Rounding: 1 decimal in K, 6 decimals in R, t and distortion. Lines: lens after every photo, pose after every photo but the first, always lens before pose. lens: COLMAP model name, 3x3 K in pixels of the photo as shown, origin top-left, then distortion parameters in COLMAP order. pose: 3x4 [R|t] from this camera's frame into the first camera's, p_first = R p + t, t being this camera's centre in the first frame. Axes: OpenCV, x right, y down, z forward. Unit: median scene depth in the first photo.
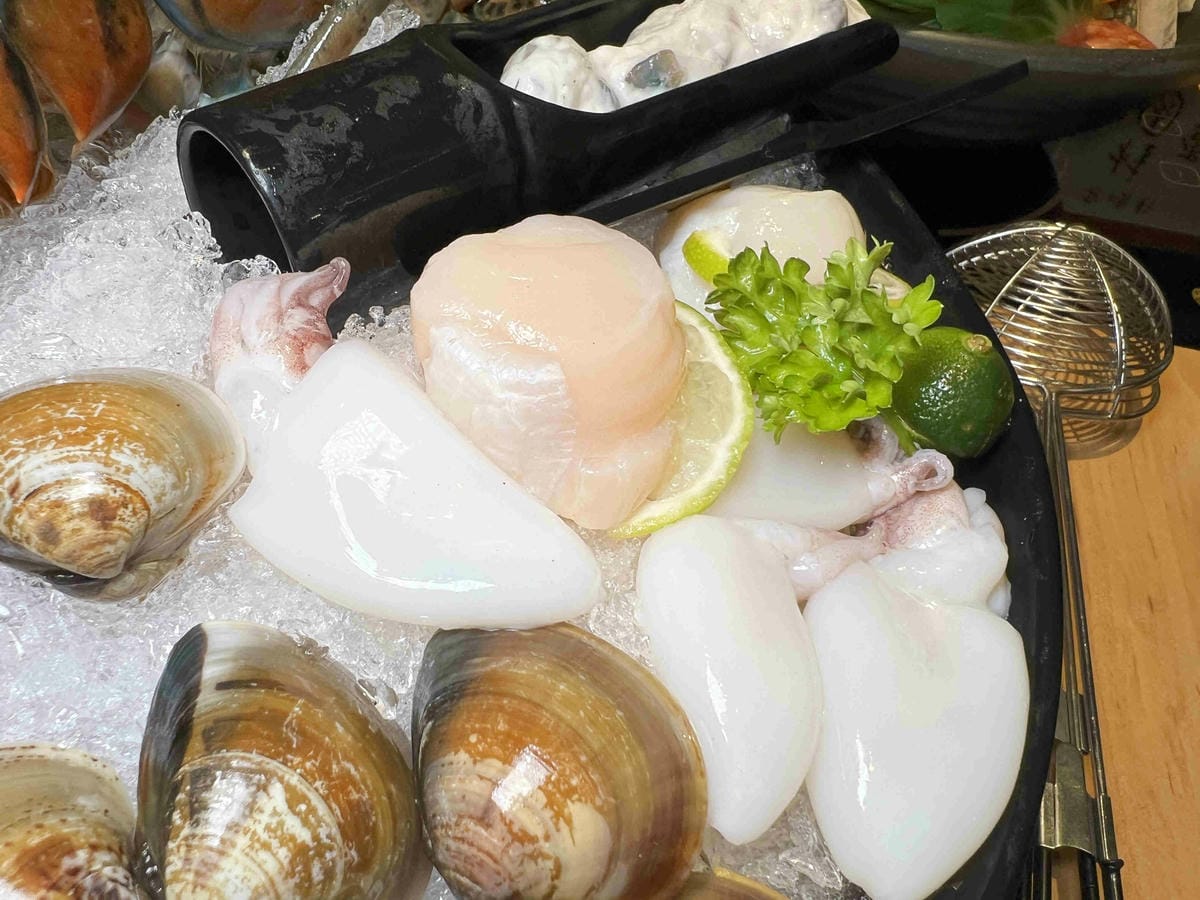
lens RADIAL K [[911.1, 0, 571.1], [0, 911.1, 542.4], [0, 0, 1]] dist [-0.002949, -0.010037]
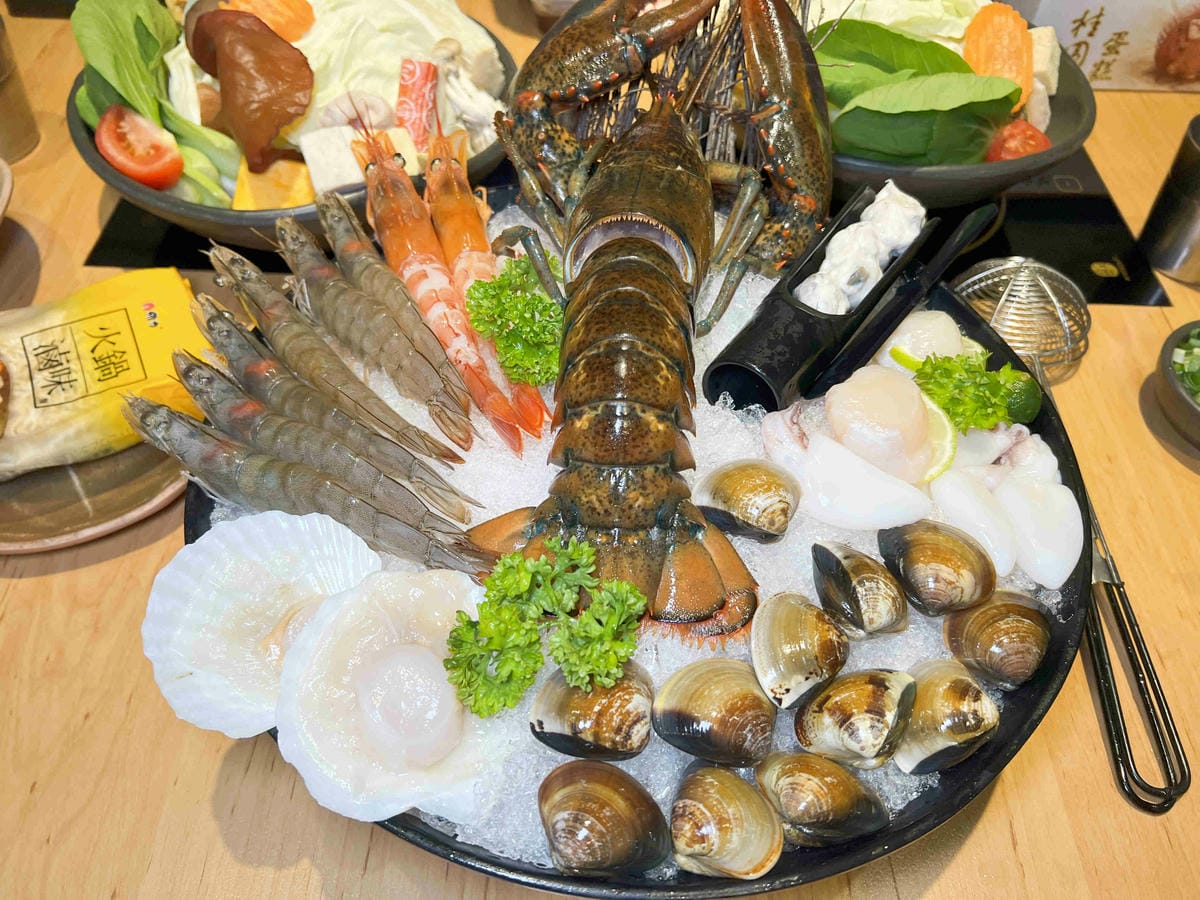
lens RADIAL K [[927.5, 0, 622.0], [0, 927.5, 444.1], [0, 0, 1]] dist [0.007655, -0.045953]
pose [[0.975602, -0.195901, 0.099113, -1.293533], [0.199175, 0.979665, -0.024188, -0.284180], [-0.092360, 0.043339, 0.994782, -1.996164]]
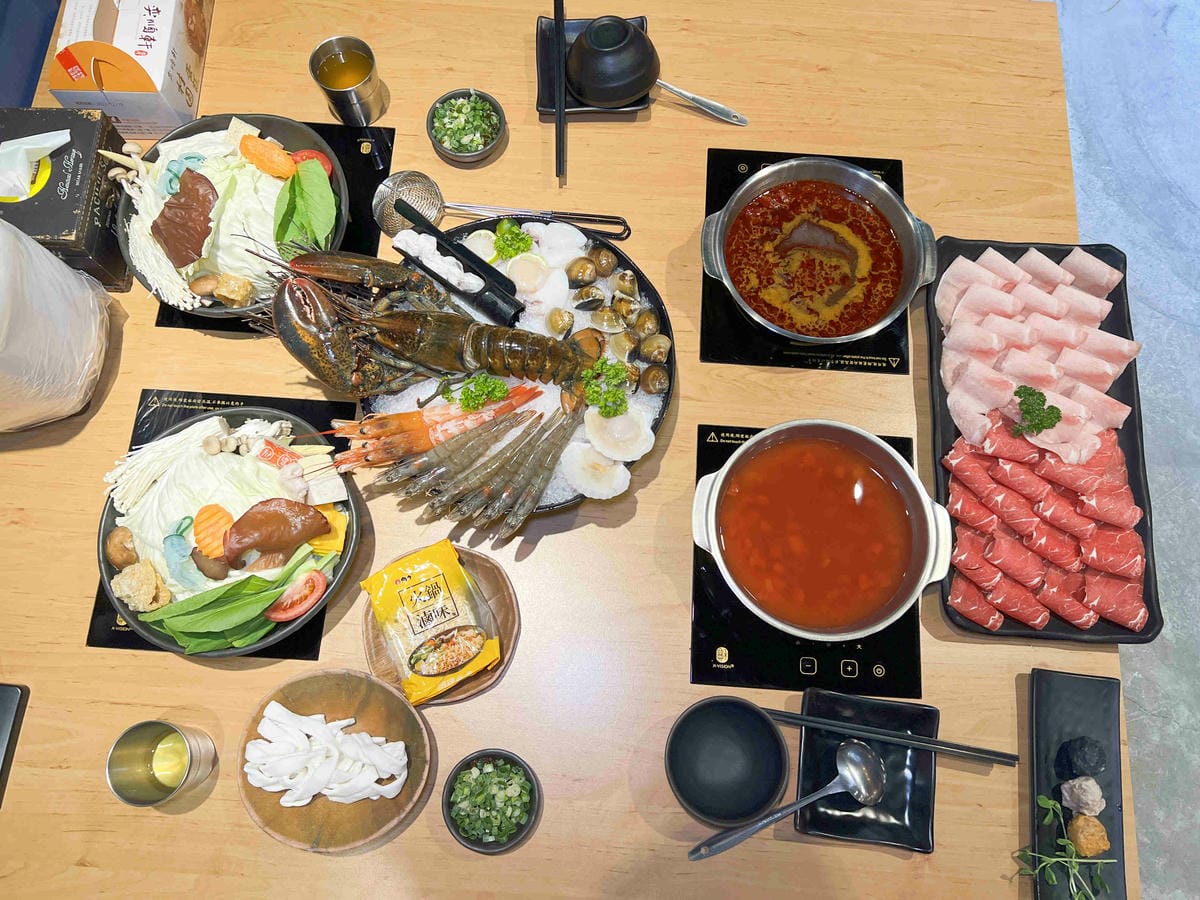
lens RADIAL K [[936.0, 0, 600.0], [0, 936.0, 450.0], [0, 0, 1]] dist [-0.002627, -0.051609]
pose [[-0.154491, -0.971144, 0.181693, -3.654199], [0.781508, -0.007606, 0.623848, -5.759214], [-0.604464, 0.238374, 0.760132, -6.145777]]
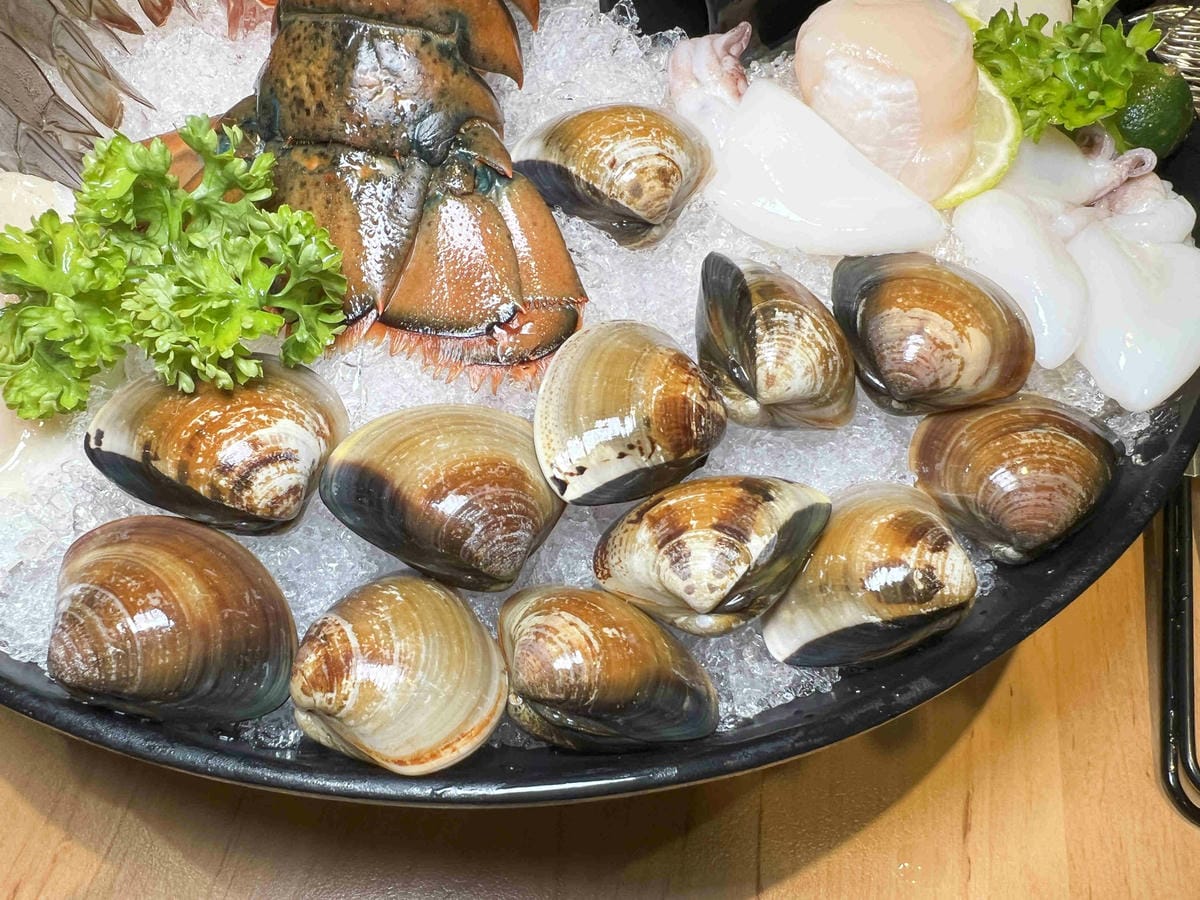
lens RADIAL K [[911.1, 0, 571.1], [0, 911.1, 542.4], [0, 0, 1]] dist [-0.002949, -0.010037]
pose [[0.998383, -0.042239, -0.038036, -0.641867], [0.046712, 0.990977, 0.125626, 0.402567], [0.032386, -0.127199, 0.991348, -0.710454]]
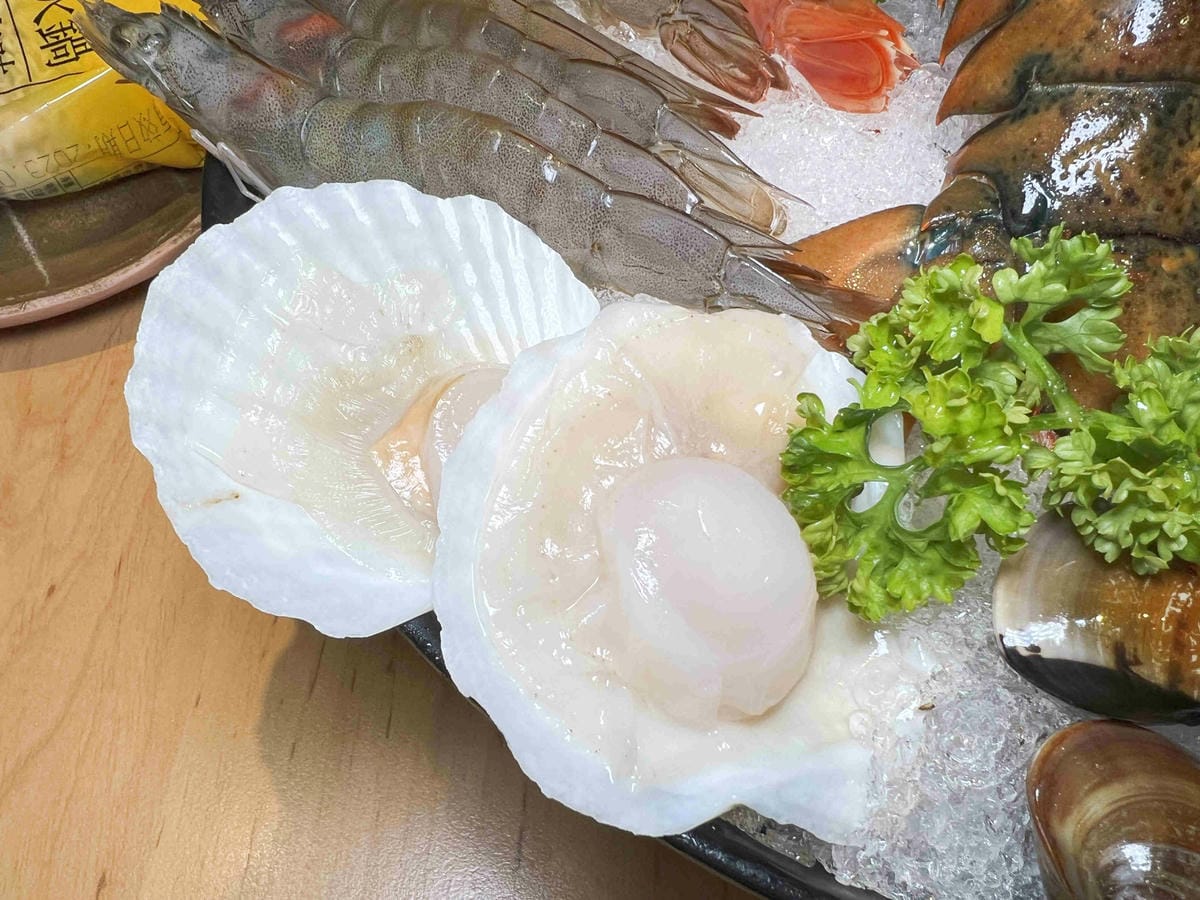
lens RADIAL K [[911.1, 0, 571.1], [0, 911.1, 542.4], [0, 0, 1]] dist [-0.002949, -0.010037]
pose [[0.985872, -0.164770, 0.030128, -1.992350], [0.158329, 0.975392, 0.153433, 0.001262], [-0.054668, -0.146495, 0.987700, -0.391289]]
